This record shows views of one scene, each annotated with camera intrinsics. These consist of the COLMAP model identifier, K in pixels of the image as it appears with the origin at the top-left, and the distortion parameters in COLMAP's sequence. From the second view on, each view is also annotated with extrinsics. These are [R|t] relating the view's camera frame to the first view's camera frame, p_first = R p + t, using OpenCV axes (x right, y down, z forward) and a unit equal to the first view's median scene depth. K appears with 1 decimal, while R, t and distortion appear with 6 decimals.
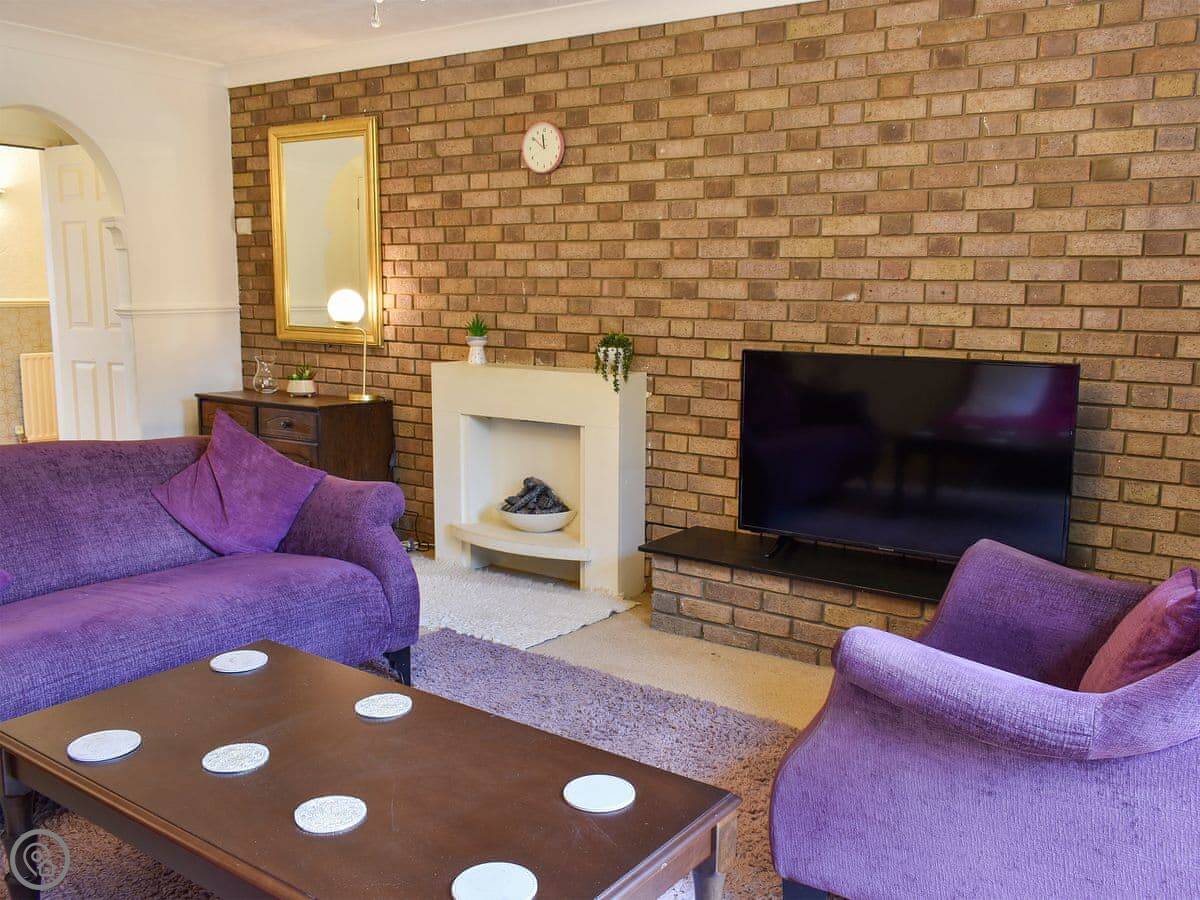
lens RADIAL K [[1122.3, 0, 584.6], [0, 1122.3, 471.3], [0, 0, 1]] dist [0.010535, 0.000000]
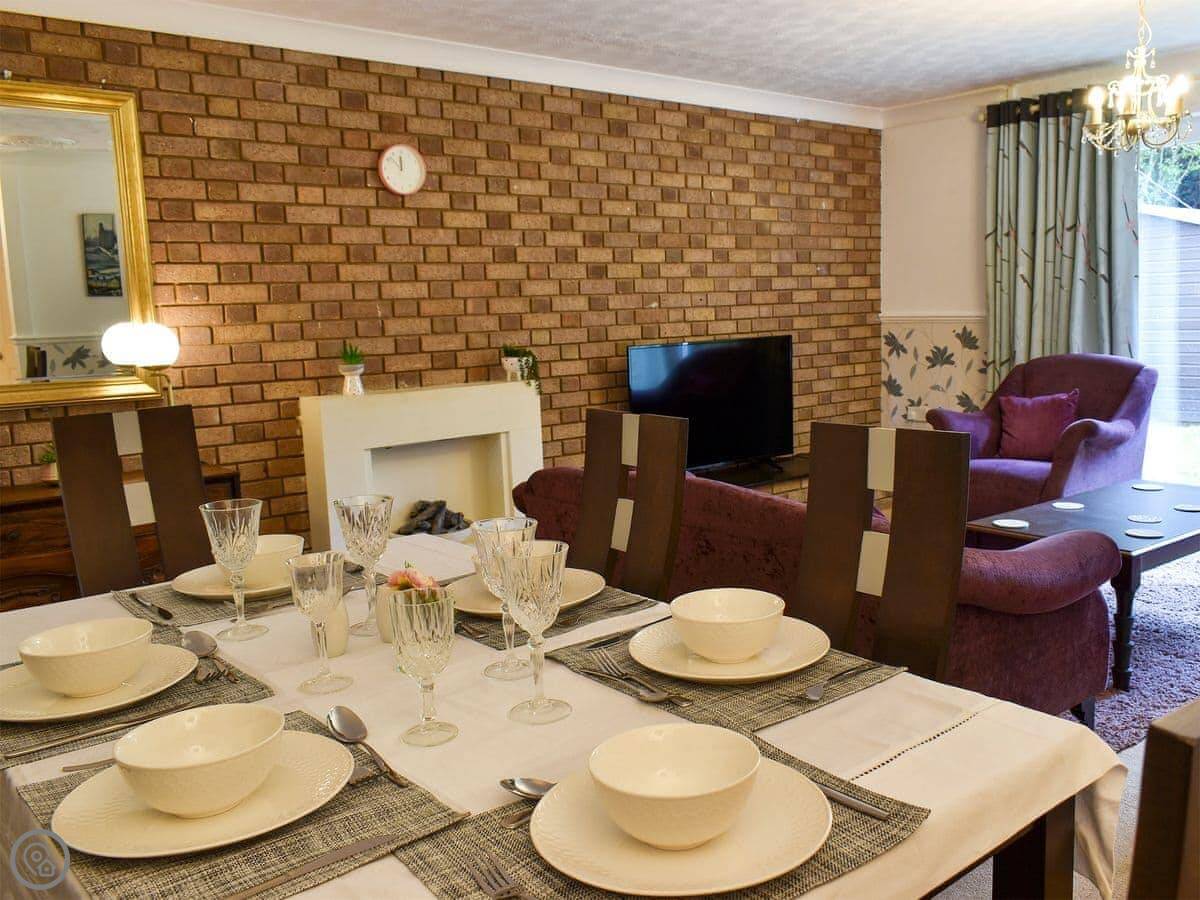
lens RADIAL K [[1075.5, 0, 595.2], [0, 1075.5, 459.7], [0, 0, 1]] dist [0.015969, -0.004516]
pose [[0.233165, -0.152056, 0.960475, -0.951684], [0.198677, 0.974314, 0.106016, -0.103371], [-0.951925, 0.166105, 0.257386, 0.629275]]
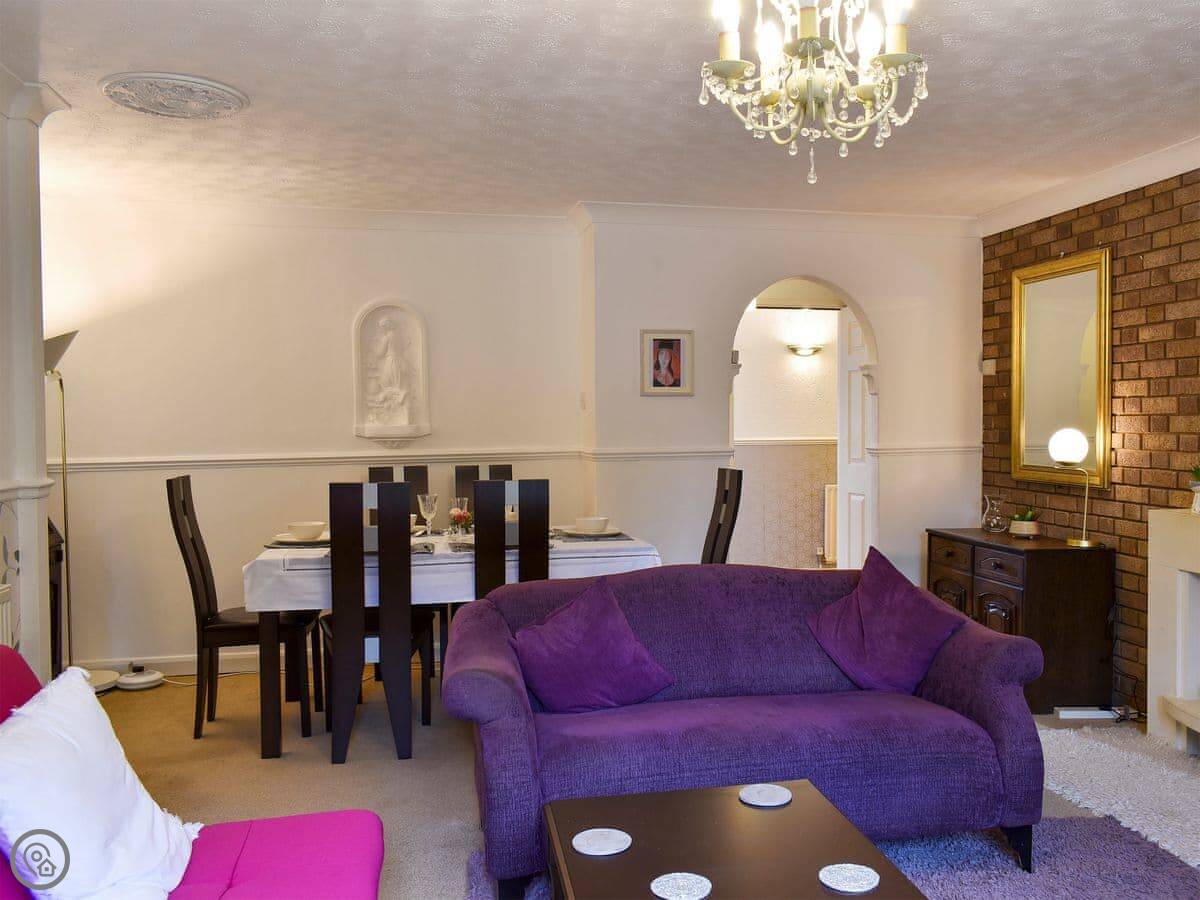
lens RADIAL K [[1075.5, 0, 605.8], [0, 1075.5, 459.3], [0, 0, 1]] dist [0.015969, -0.004516]
pose [[0.724902, 0.011772, -0.688751, 0.151500], [-0.099296, 0.991197, -0.087566, -0.019652], [0.681657, 0.131868, 0.719690, 0.090206]]
